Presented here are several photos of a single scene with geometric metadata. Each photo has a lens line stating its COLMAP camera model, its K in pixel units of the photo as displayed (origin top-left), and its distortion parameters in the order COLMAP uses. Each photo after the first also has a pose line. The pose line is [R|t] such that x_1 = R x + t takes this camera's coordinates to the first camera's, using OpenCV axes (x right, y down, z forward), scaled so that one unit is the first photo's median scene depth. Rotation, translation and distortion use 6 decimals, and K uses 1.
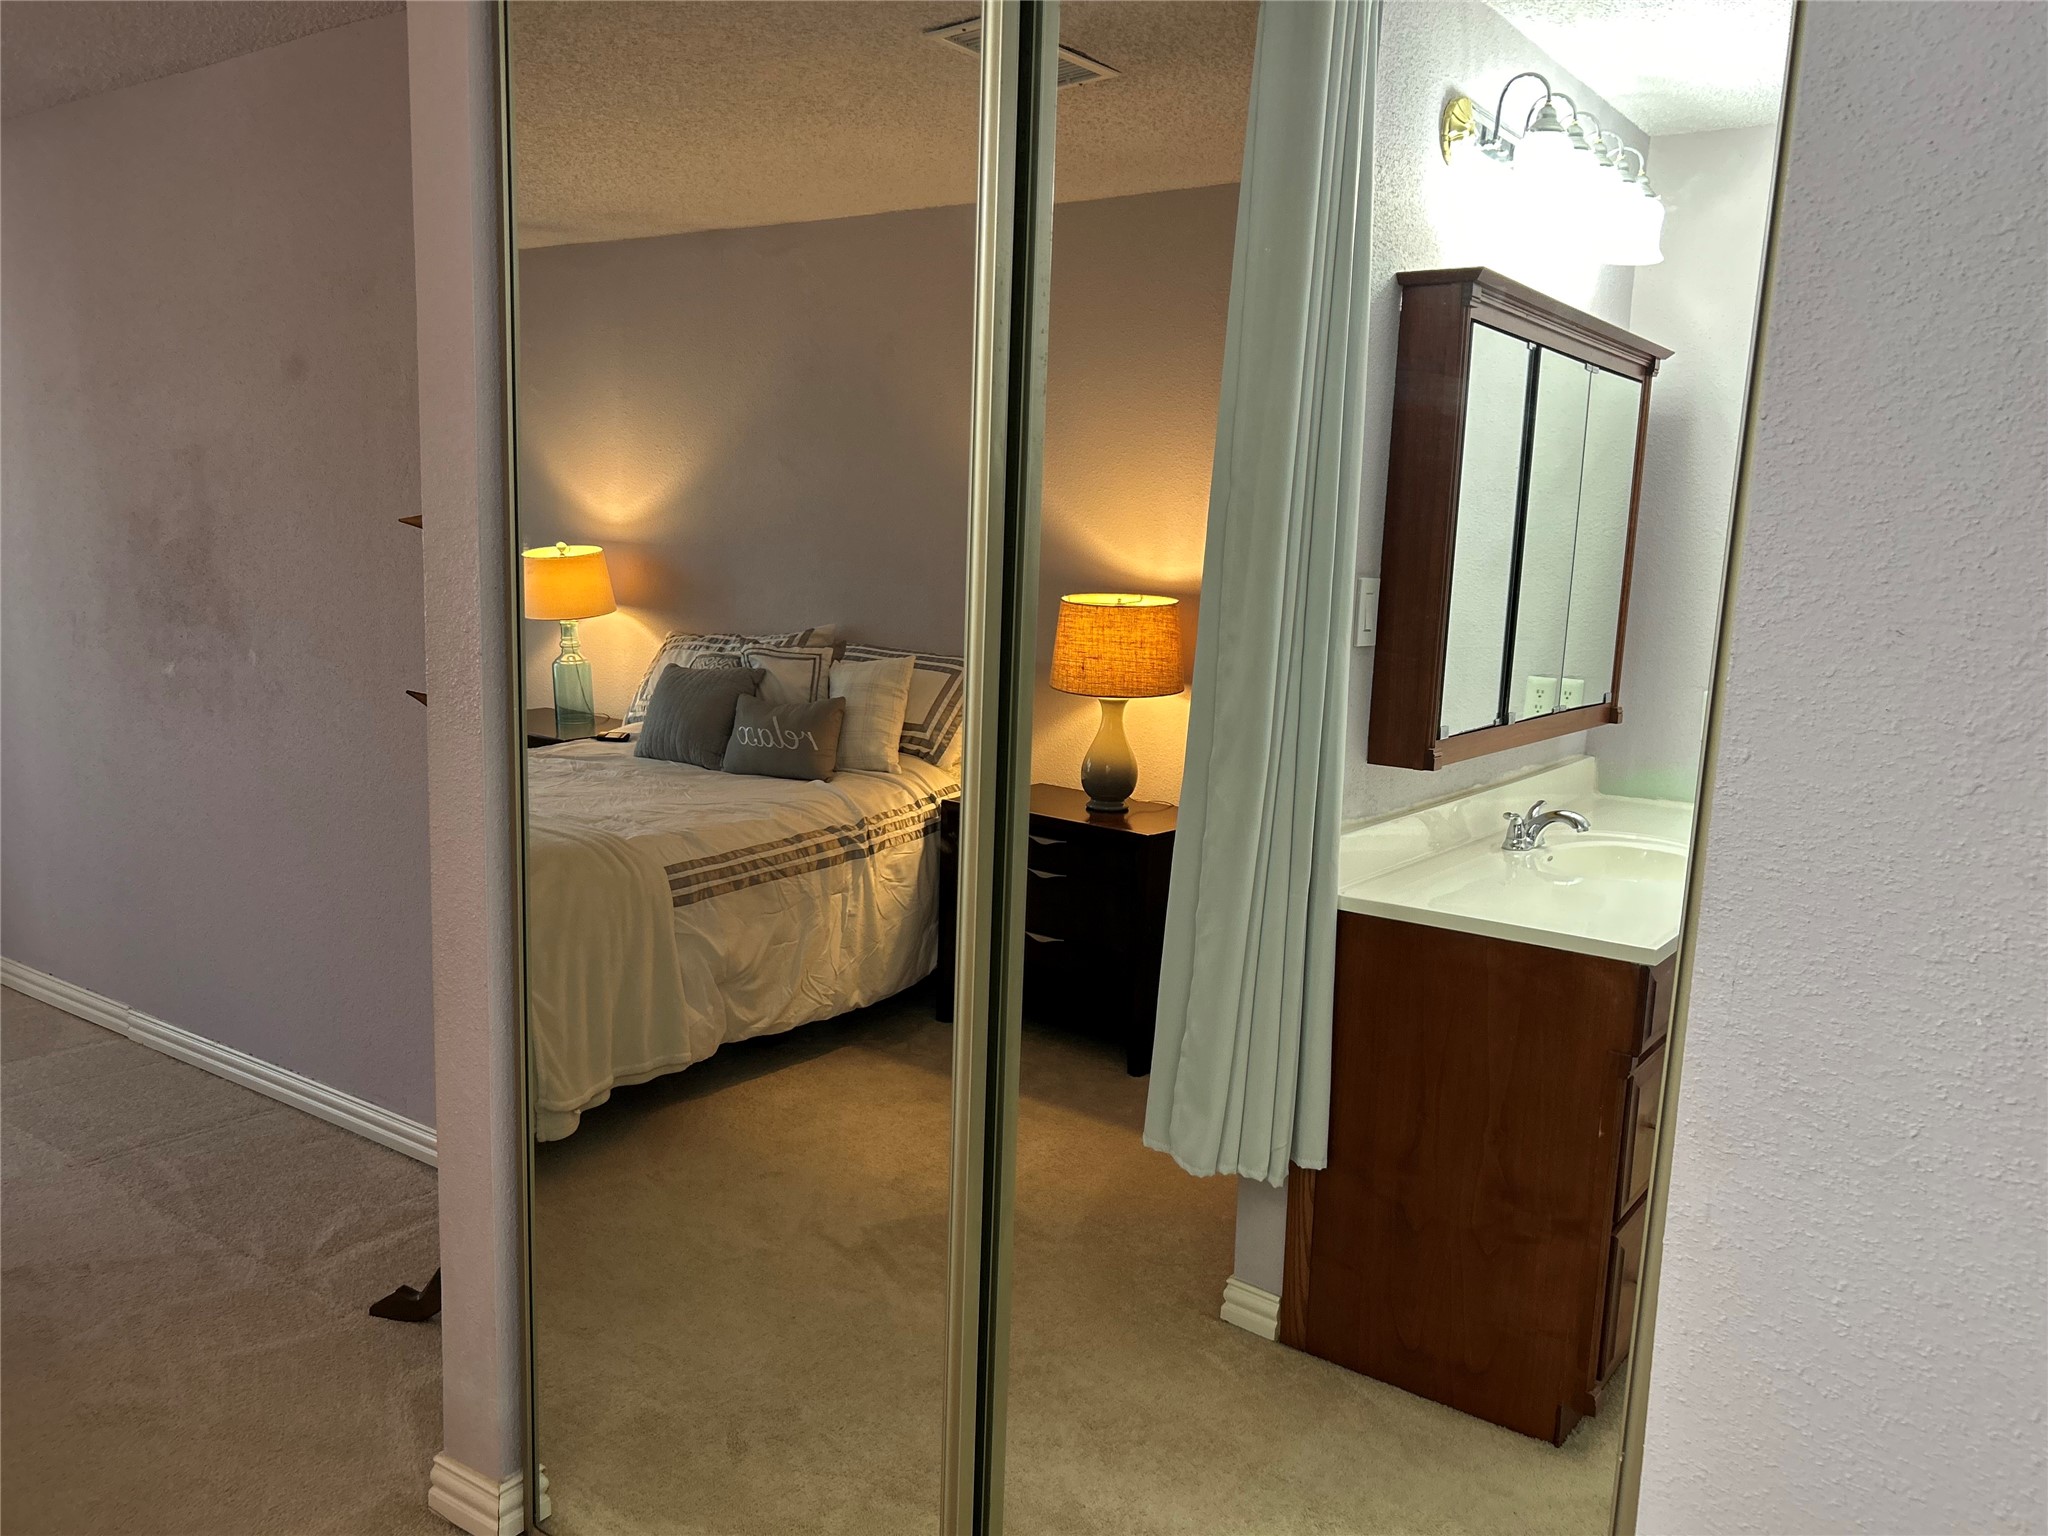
lens RADIAL K [[1590.6, 0, 1025.1], [0, 1590.6, 781.7], [0, 0, 1]] dist [0.055804, -0.062549]
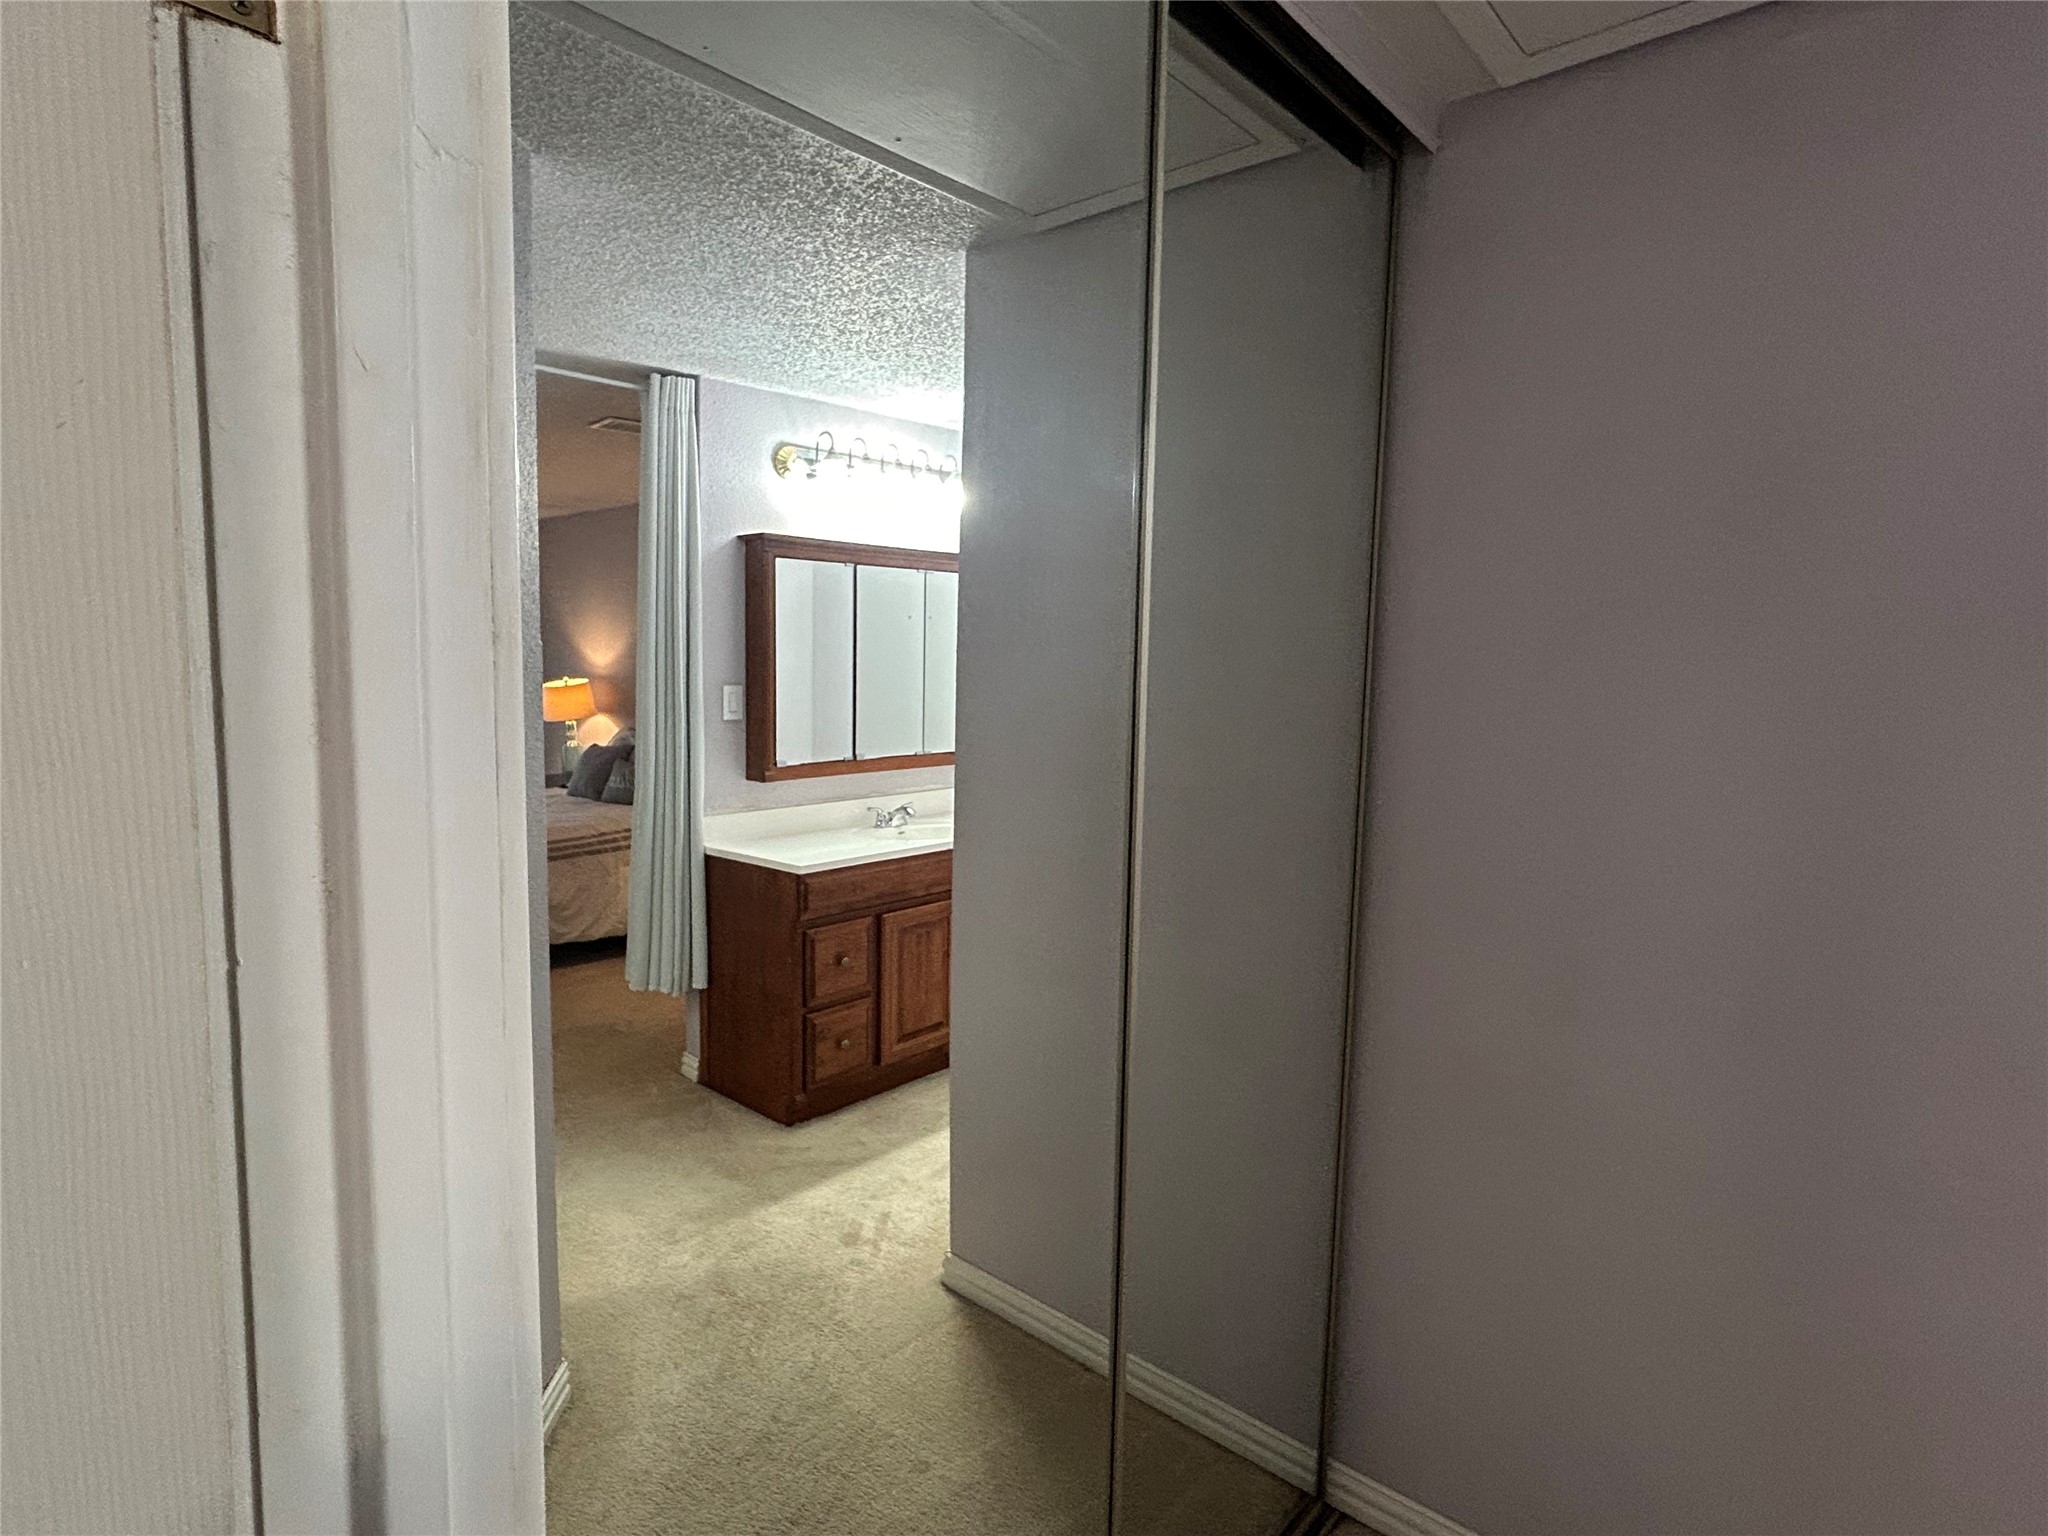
lens RADIAL K [[1076.1, 0, 1022.4], [0, 1076.1, 755.0], [0, 0, 1]] dist [0.007615, 0.000230]
pose [[0.993863, -0.017762, -0.109182, 0.691294], [0.010089, 0.997466, -0.070430, 0.052740], [0.110157, 0.068897, 0.991523, -0.264554]]
